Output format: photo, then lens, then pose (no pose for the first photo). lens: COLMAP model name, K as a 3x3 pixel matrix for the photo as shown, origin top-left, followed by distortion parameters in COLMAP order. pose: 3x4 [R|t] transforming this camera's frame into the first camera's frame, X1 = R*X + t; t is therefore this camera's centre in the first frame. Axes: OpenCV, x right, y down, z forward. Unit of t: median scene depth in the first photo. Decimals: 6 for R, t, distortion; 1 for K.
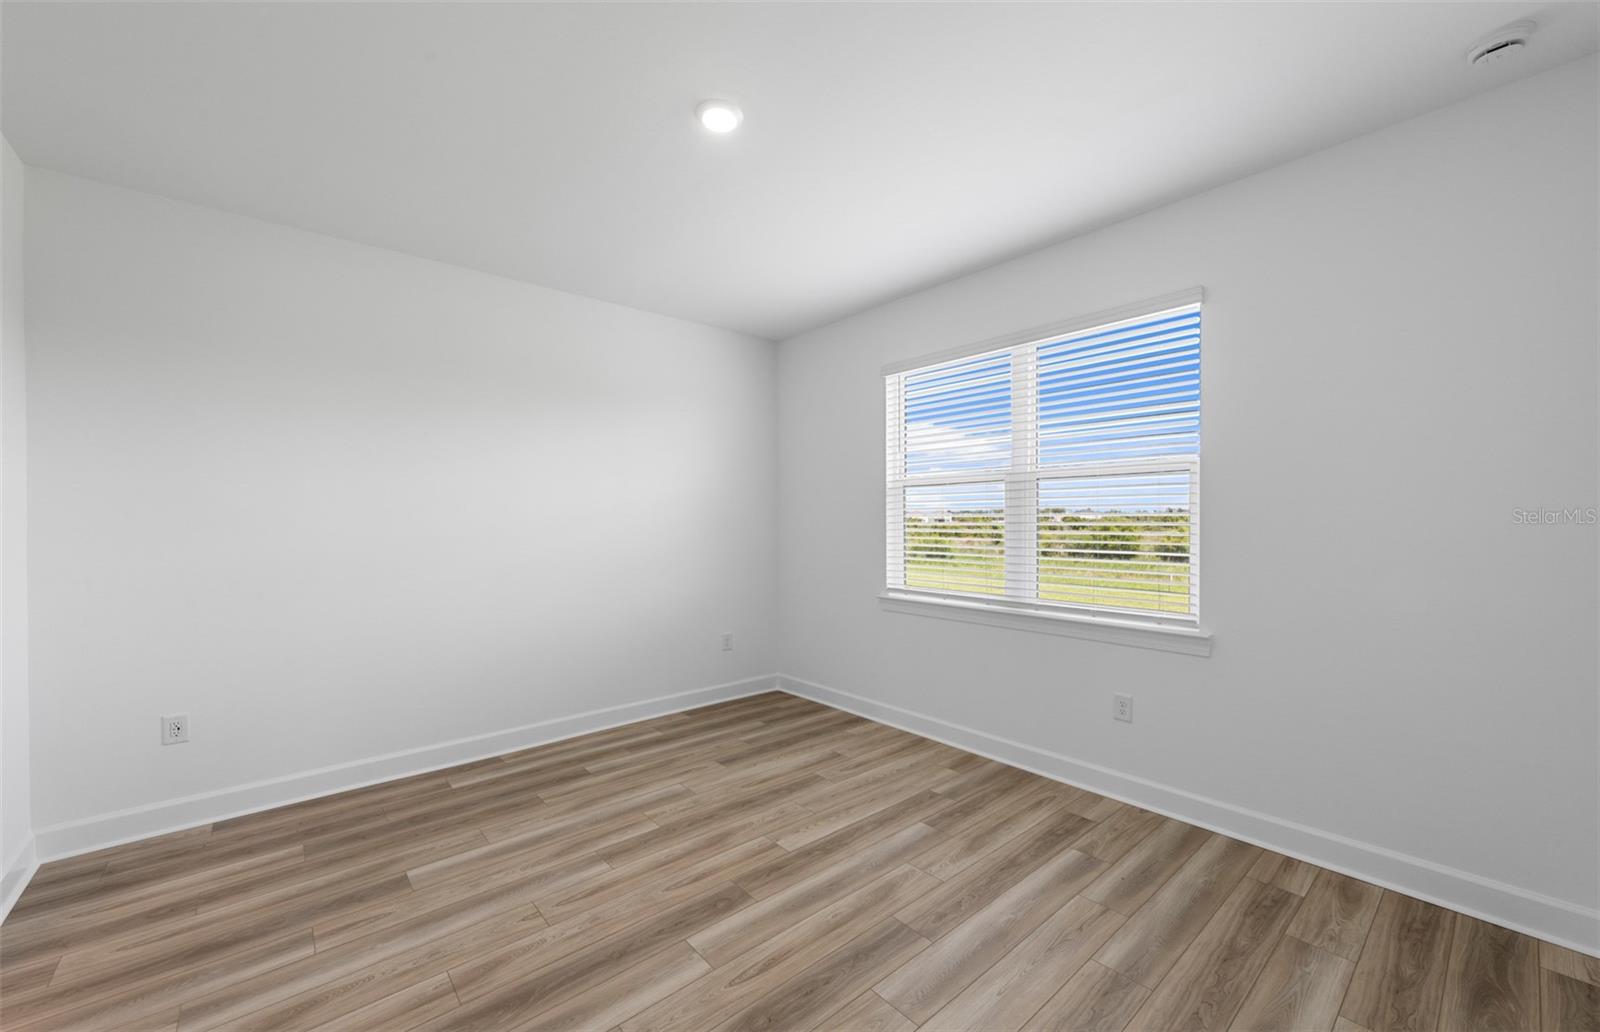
lens RADIAL K [[620.2, 0, 800.3], [0, 620.2, 516.9], [0, 0, 1]] dist [0.007903, -0.001038]
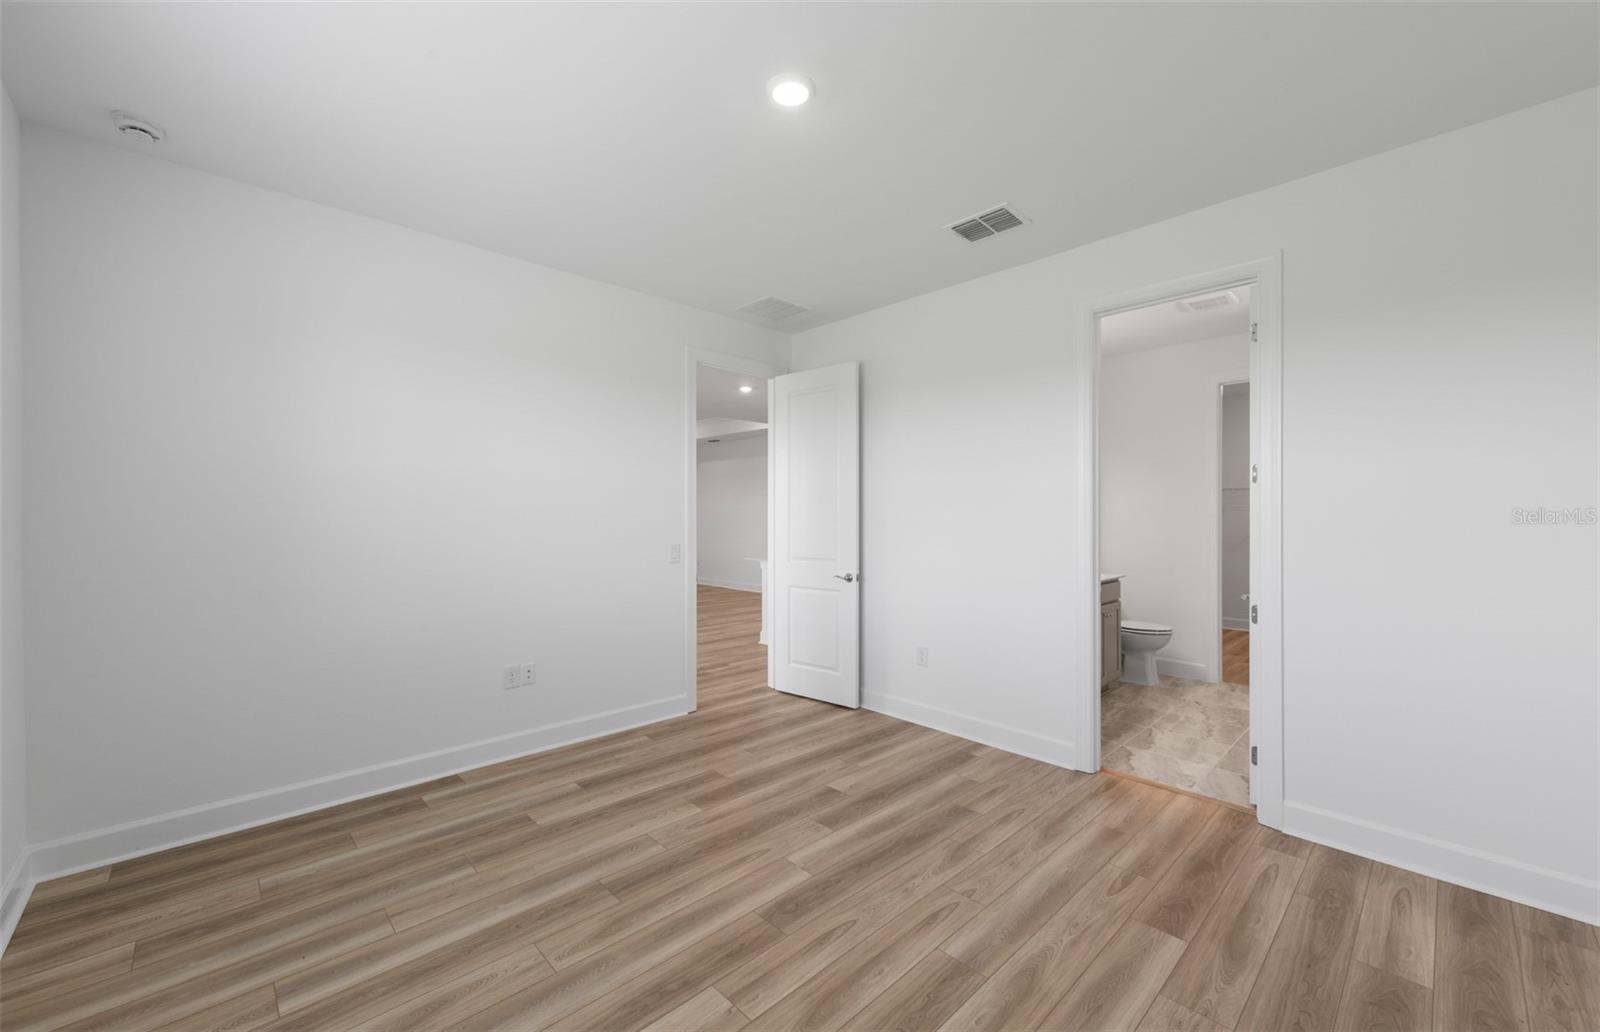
lens RADIAL K [[620.2, 0, 799.1], [0, 620.2, 516.3], [0, 0, 1]] dist [0.007903, -0.001038]
pose [[-0.998852, 0.003575, -0.047761, -0.096041], [0.003876, 0.999973, -0.006210, 0.015224], [0.047738, -0.006388, -0.998839, 1.978369]]
